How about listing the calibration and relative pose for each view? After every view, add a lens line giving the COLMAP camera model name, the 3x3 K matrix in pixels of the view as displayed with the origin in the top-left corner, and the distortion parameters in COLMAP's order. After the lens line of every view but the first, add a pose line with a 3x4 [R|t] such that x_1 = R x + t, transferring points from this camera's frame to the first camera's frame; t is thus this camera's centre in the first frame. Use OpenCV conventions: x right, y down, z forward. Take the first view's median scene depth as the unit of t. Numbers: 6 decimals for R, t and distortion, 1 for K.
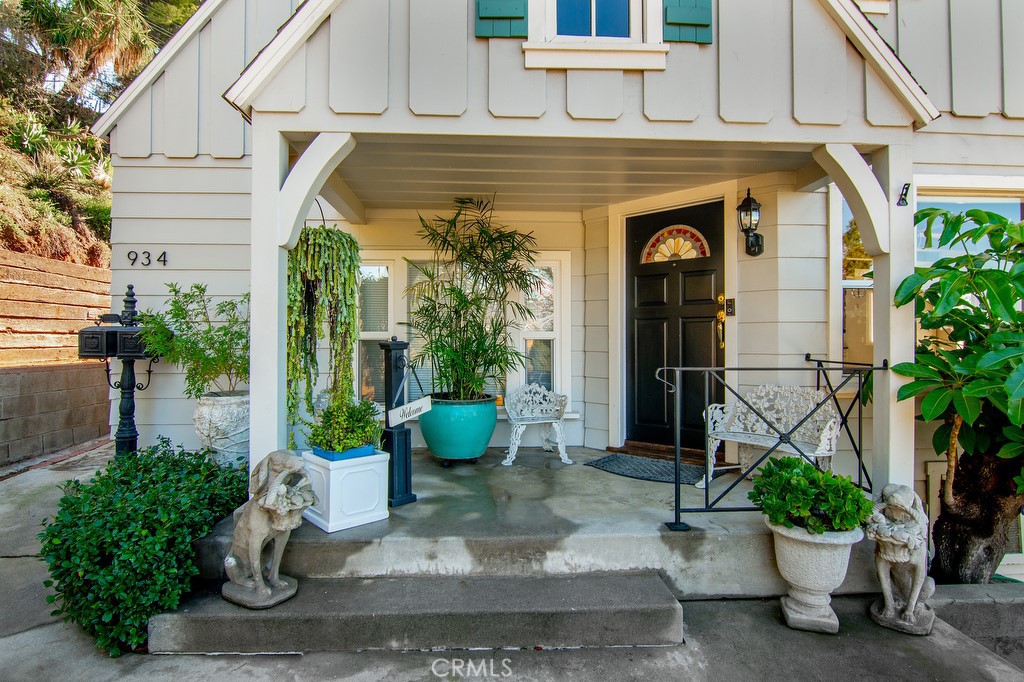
lens RADIAL K [[545.0, 0, 512.0], [0, 545.0, 341.0], [0, 0, 1]] dist [-0.015617, -0.001463]
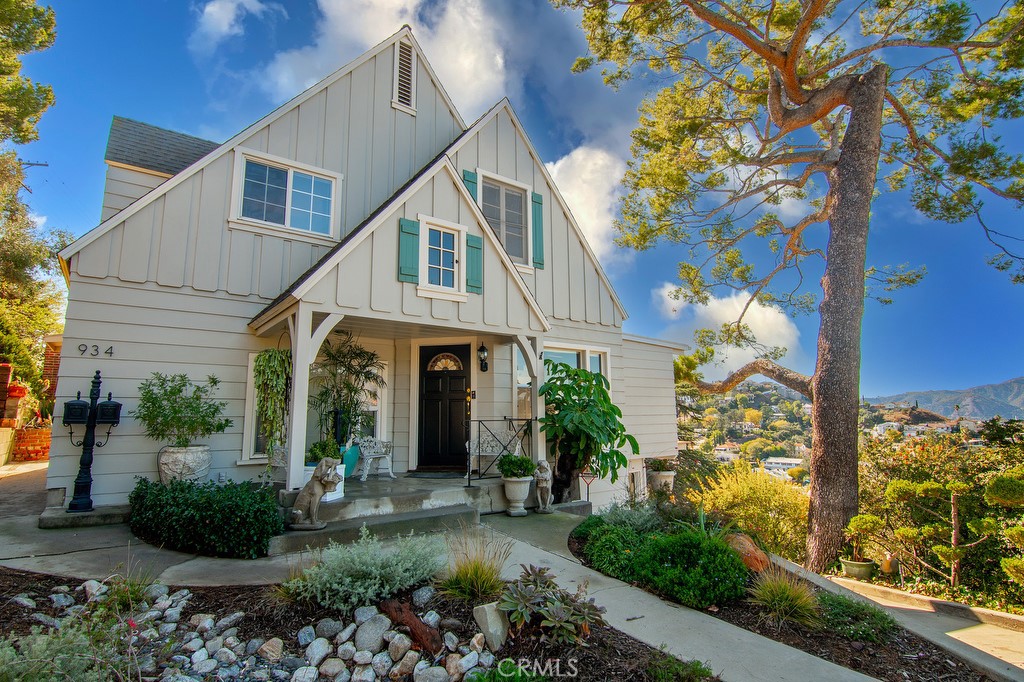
lens RADIAL K [[505.8, 0, 517.0], [0, 505.8, 342.0], [0, 0, 1]] dist [-0.003711, -0.010921]
pose [[0.815548, 0.076542, 0.573605, -0.816704], [0.009698, 0.989267, -0.145797, 0.031536], [-0.578608, 0.124467, 0.806052, -0.966512]]
